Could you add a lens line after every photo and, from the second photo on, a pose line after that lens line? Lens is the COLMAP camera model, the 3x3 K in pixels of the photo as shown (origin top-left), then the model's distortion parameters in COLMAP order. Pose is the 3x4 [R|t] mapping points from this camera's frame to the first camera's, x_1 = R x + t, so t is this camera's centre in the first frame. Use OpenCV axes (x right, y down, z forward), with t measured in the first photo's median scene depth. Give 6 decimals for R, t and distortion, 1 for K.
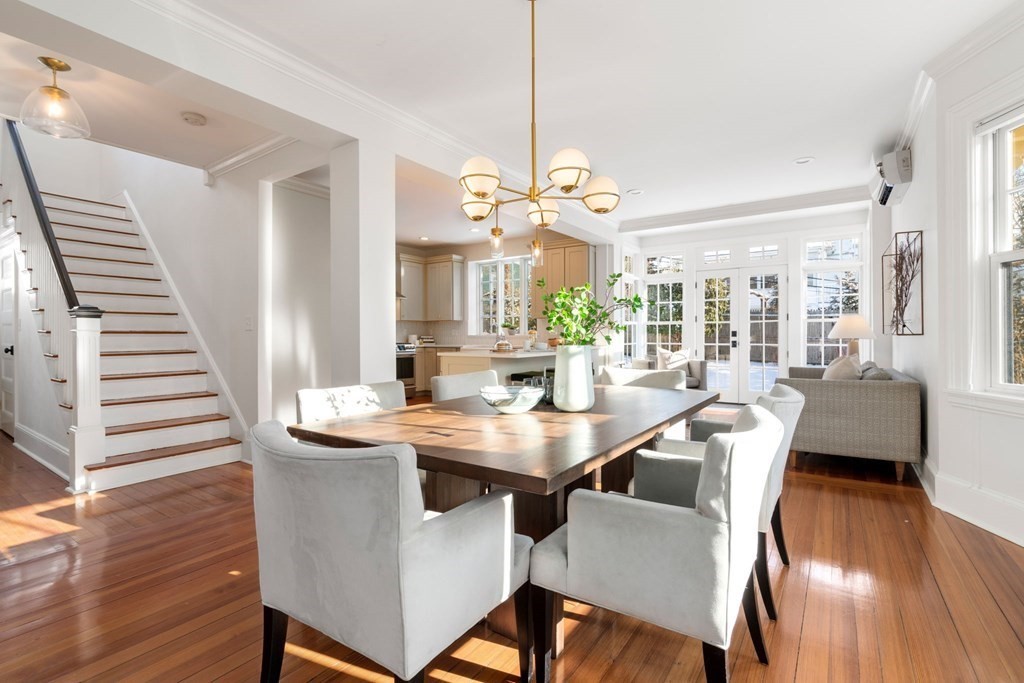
lens RADIAL K [[471.1, 0, 511.6], [0, 471.1, 338.0], [0, 0, 1]] dist [-0.007007, 0.005651]
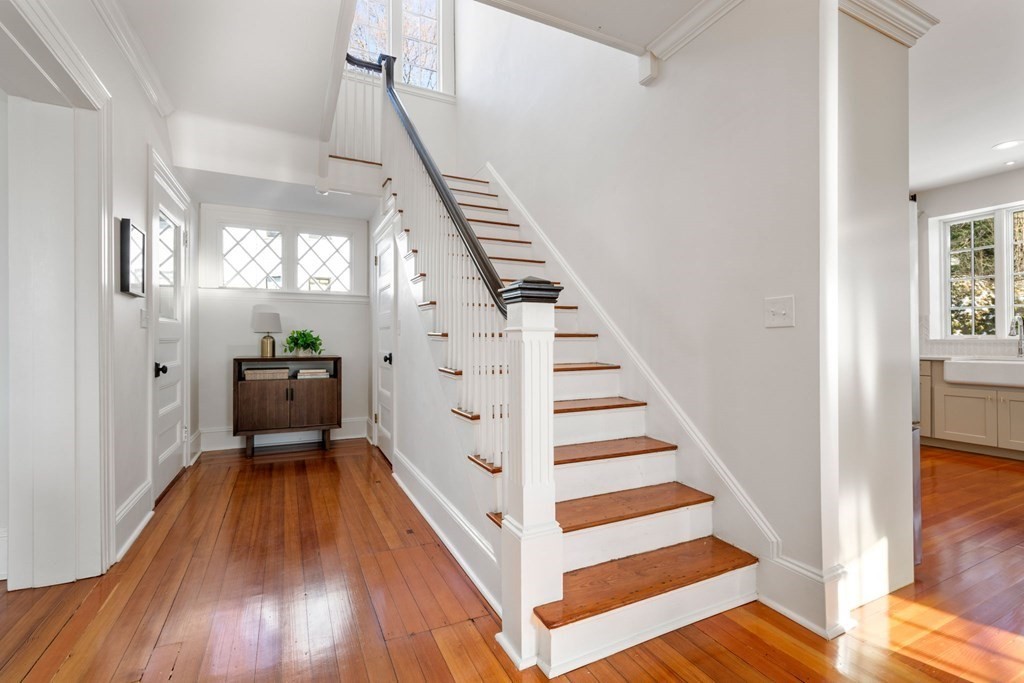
lens RADIAL K [[462.5, 0, 515.8], [0, 462.5, 339.6], [0, 0, 1]] dist [0.001717, 0.000417]
pose [[0.877396, -0.006167, -0.479727, -0.474248], [0.000313, 0.999925, -0.012282, 0.002123], [0.479767, 0.010627, 0.877332, 0.388262]]
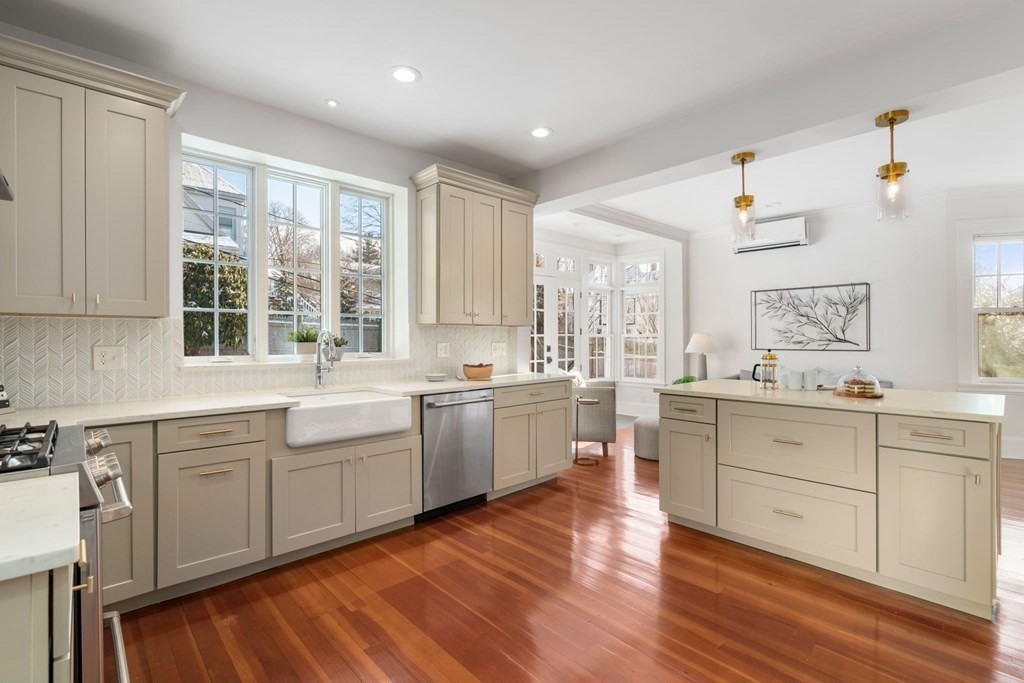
lens RADIAL K [[471.1, 0, 506.7], [0, 471.1, 339.8], [0, 0, 1]] dist [-0.007007, 0.005651]
pose [[0.218733, -0.001849, 0.975783, -0.610851], [0.009804, 0.999952, -0.000303, -0.037294], [-0.975736, 0.009633, 0.218740, 1.254515]]
